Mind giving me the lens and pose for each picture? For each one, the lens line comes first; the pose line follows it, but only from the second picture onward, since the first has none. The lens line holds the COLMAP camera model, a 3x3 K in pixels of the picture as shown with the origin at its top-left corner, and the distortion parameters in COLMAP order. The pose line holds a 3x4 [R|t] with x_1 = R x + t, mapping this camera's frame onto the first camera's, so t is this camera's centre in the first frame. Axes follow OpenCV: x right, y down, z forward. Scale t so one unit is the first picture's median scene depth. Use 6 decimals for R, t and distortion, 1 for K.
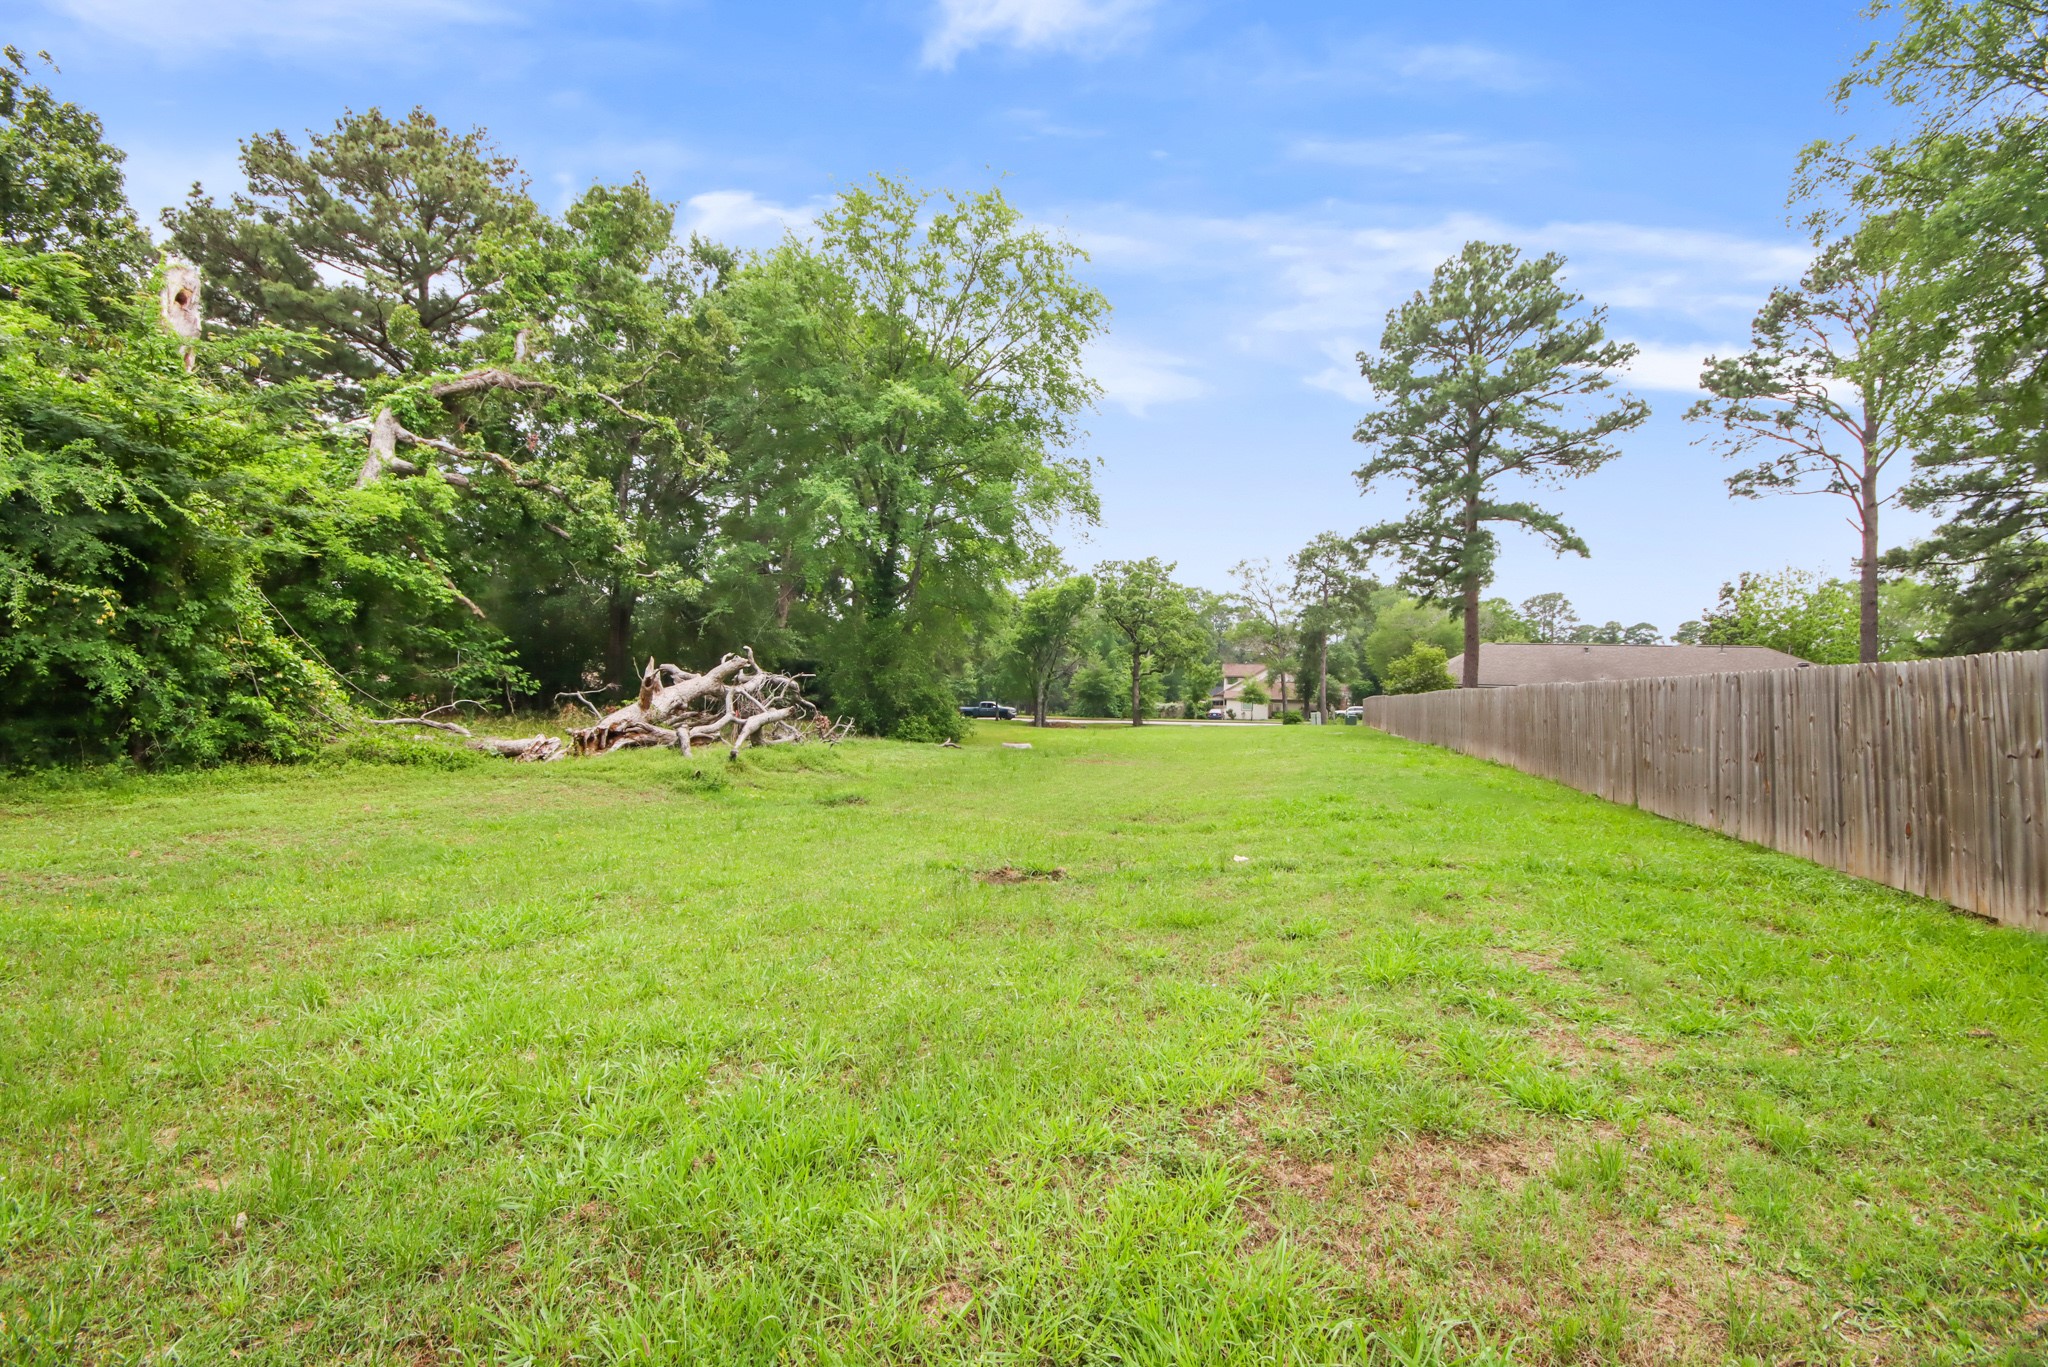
lens RADIAL K [[961.0, 0, 1019.9], [0, 961.0, 680.9], [0, 0, 1]] dist [0.000609, -0.004073]
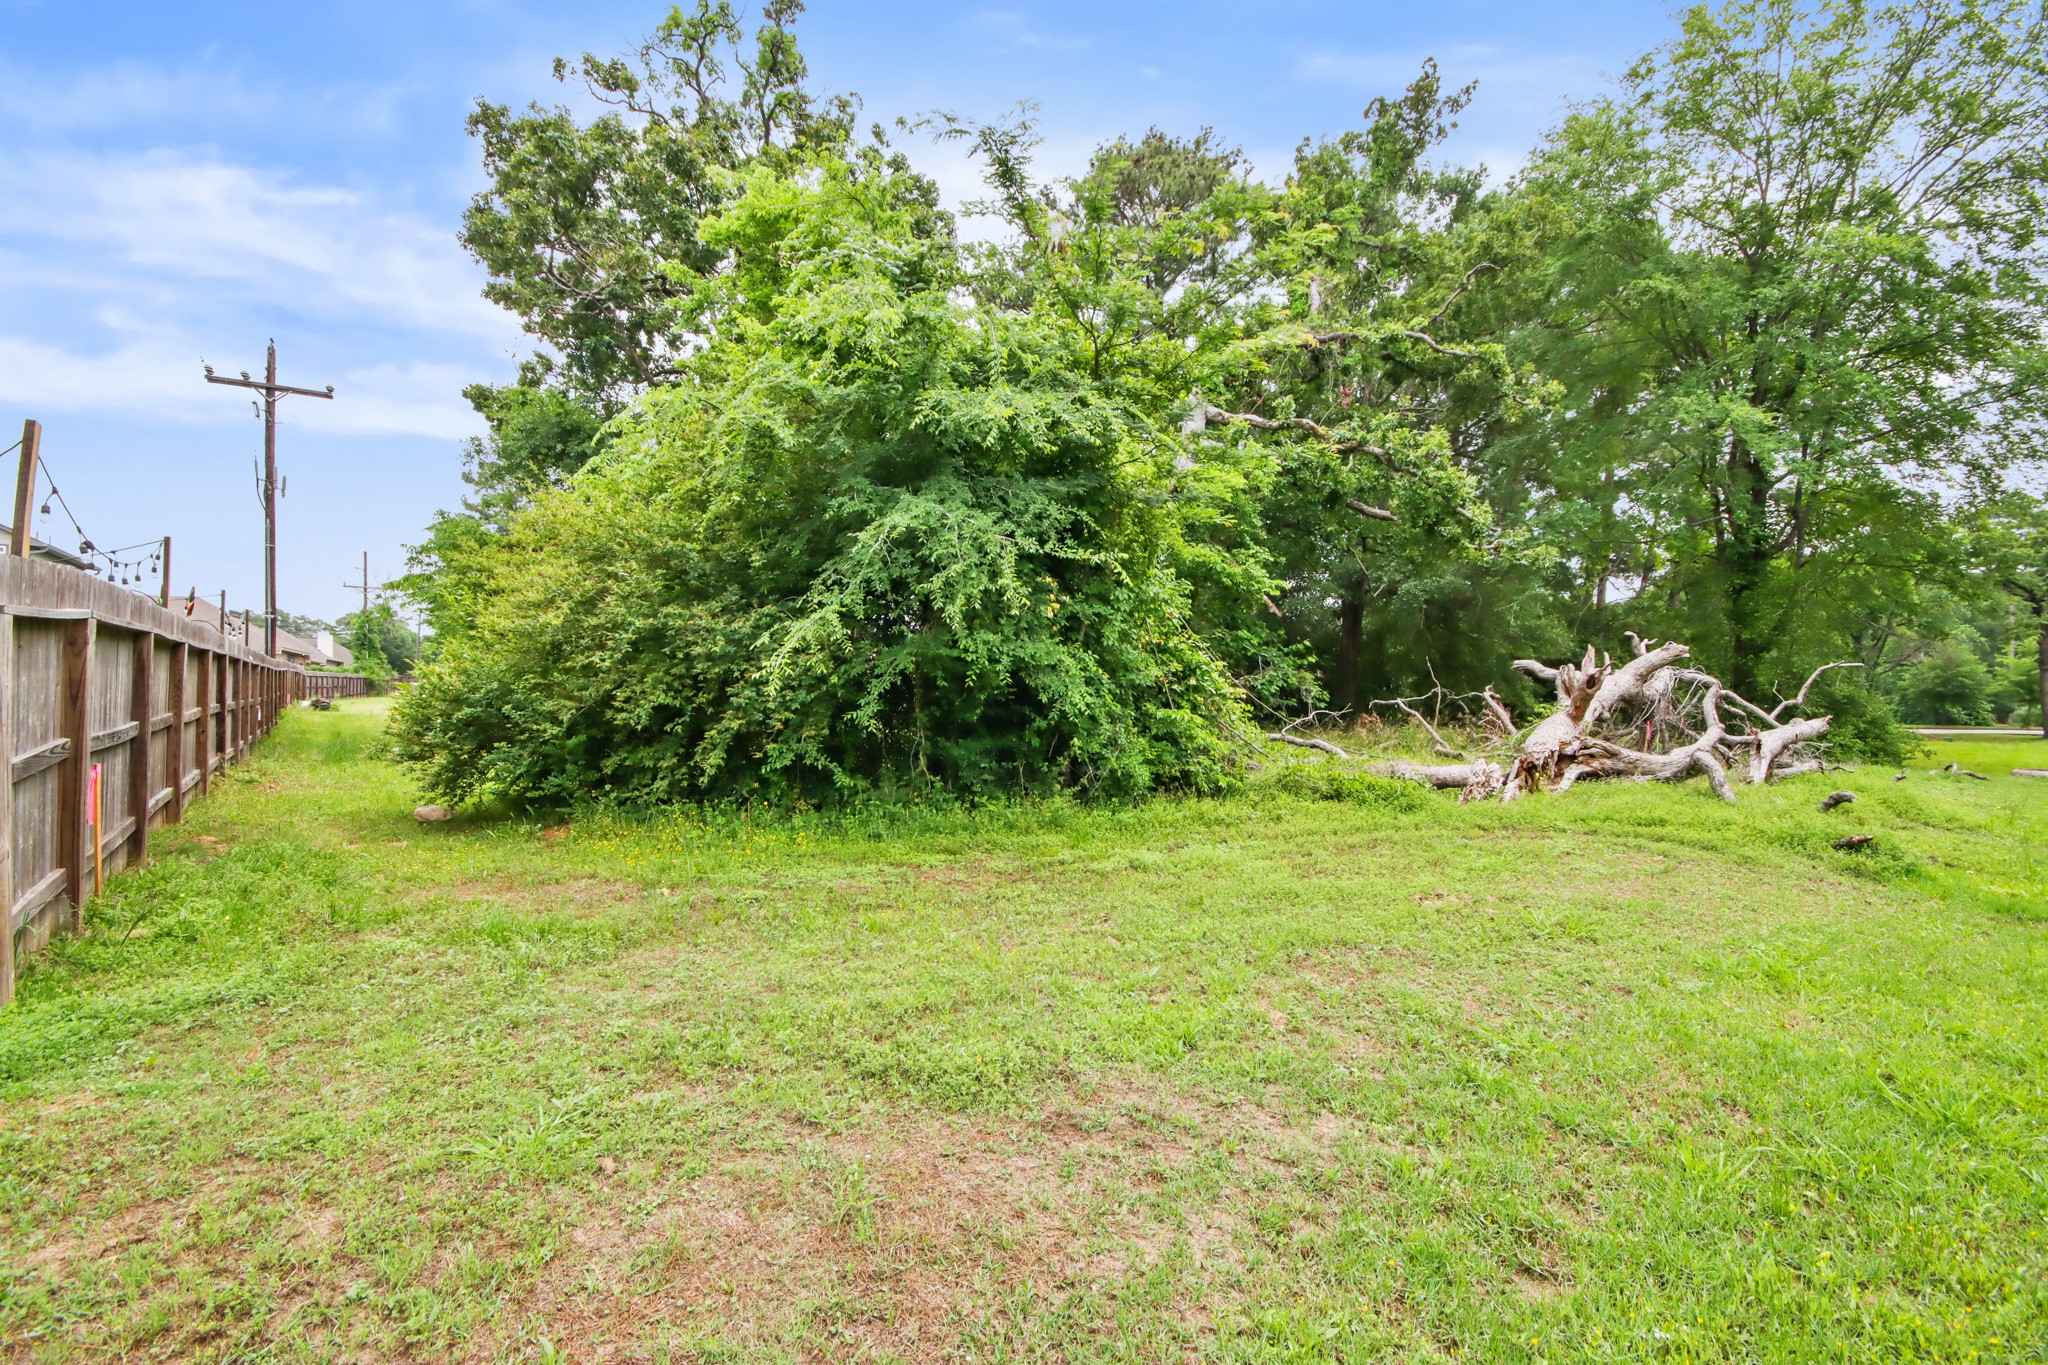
lens RADIAL K [[951.1, 0, 1041.5], [0, 951.1, 672.1], [0, 0, 1]] dist [0.019612, -0.016222]
pose [[0.815671, -0.034633, -0.577478, -0.305007], [0.024267, 0.999376, -0.025660, 0.002579], [0.578006, 0.006916, 0.816003, 0.215039]]
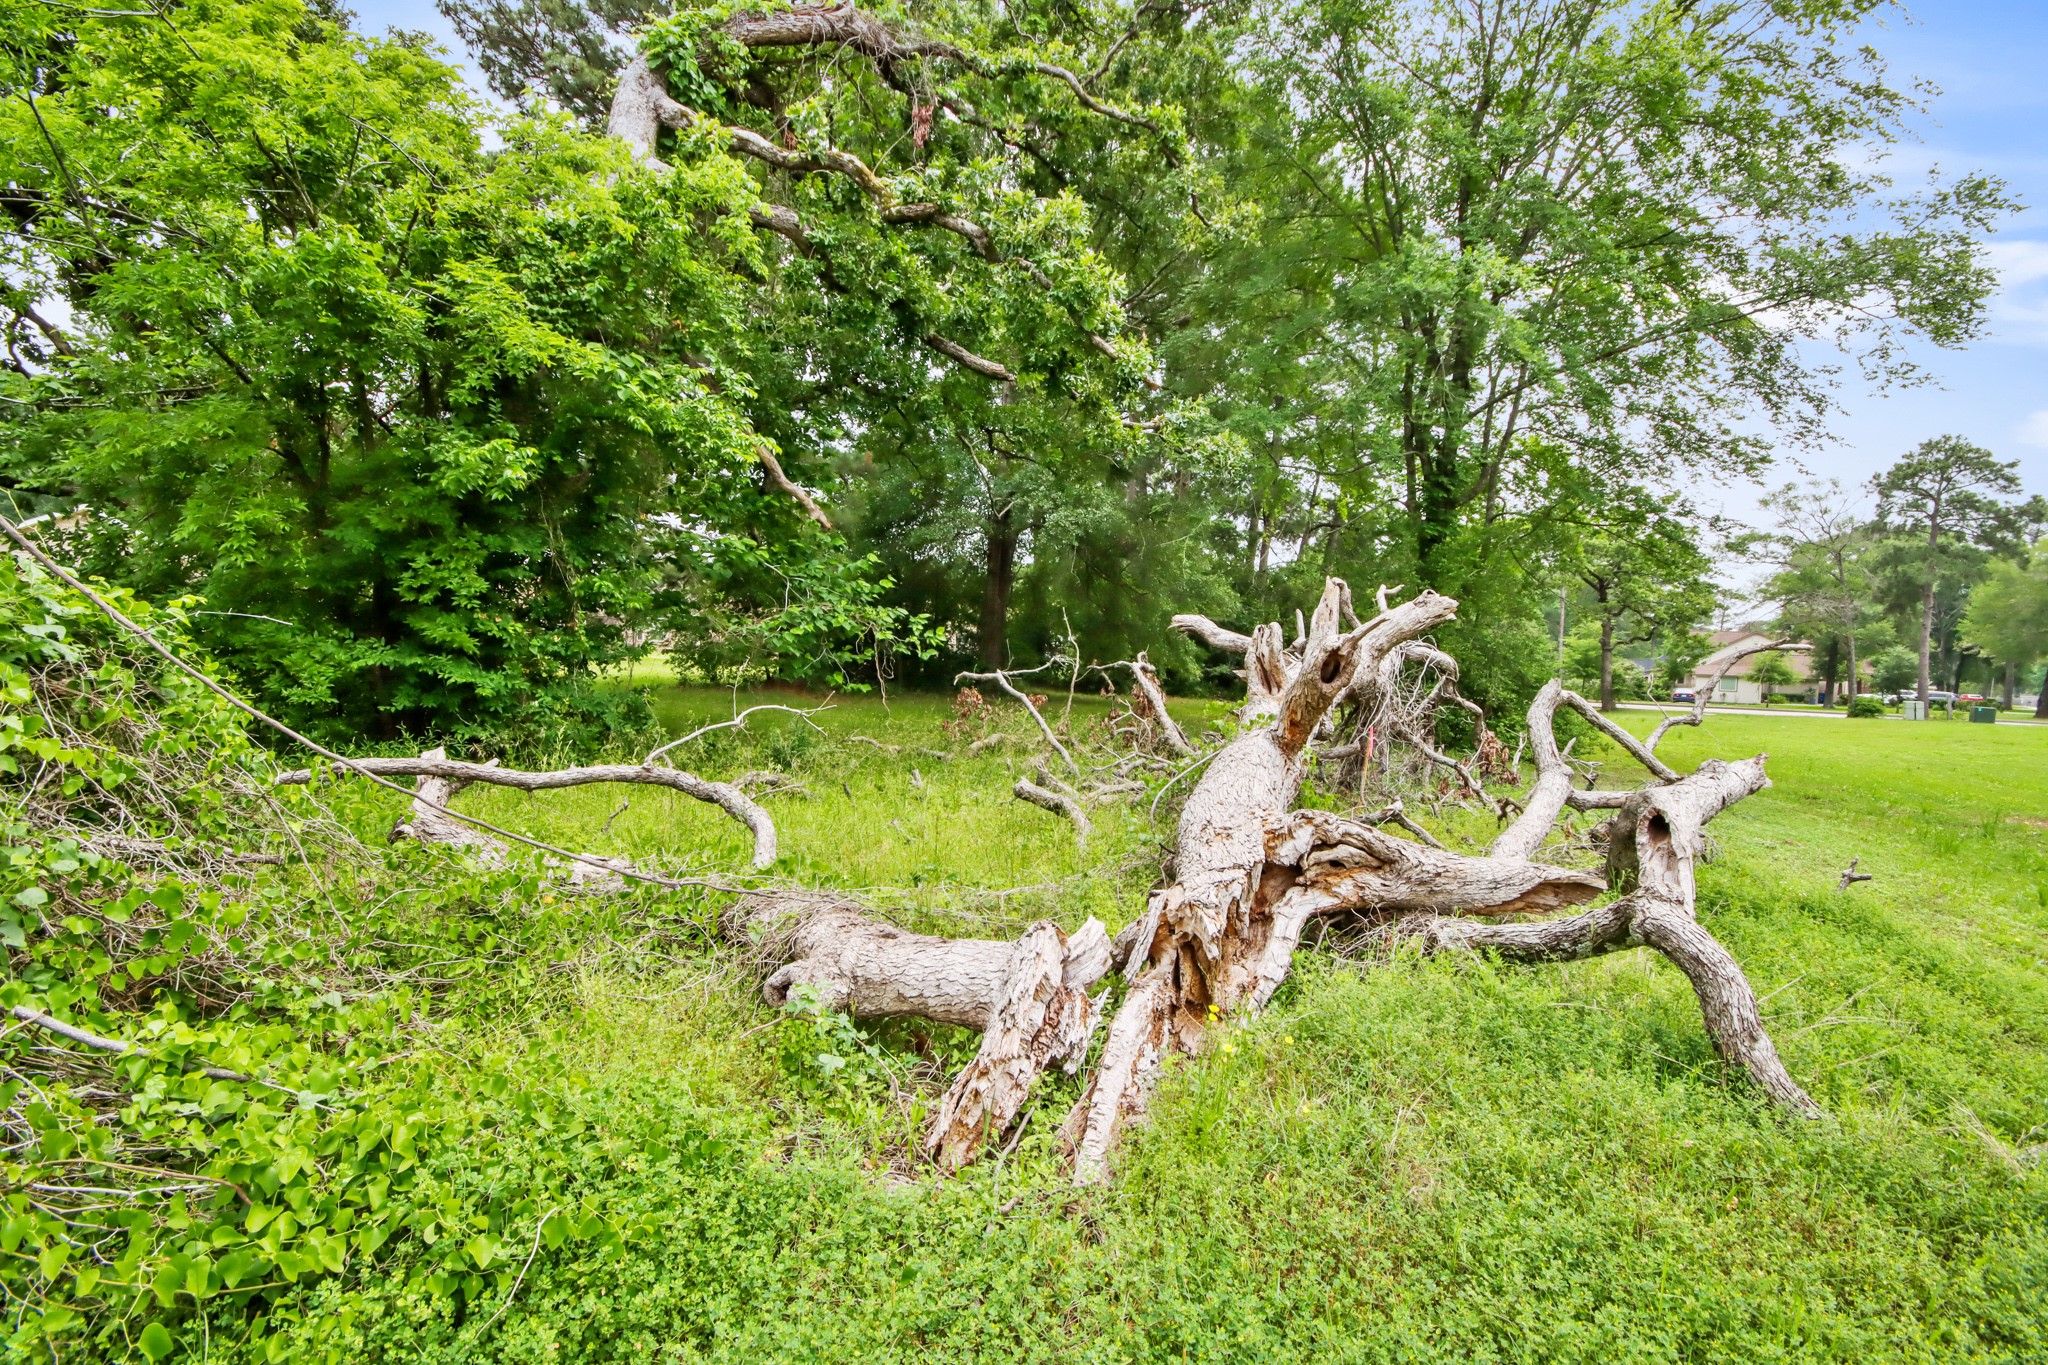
lens RADIAL K [[956.0, 0, 1024.0], [0, 956.0, 682.5], [0, 0, 1]] dist [-0.001085, -0.001253]
pose [[0.950110, 0.023422, -0.311035, -0.375614], [-0.011381, 0.999116, 0.040471, -0.003752], [0.311708, -0.034912, 0.949536, 0.687719]]
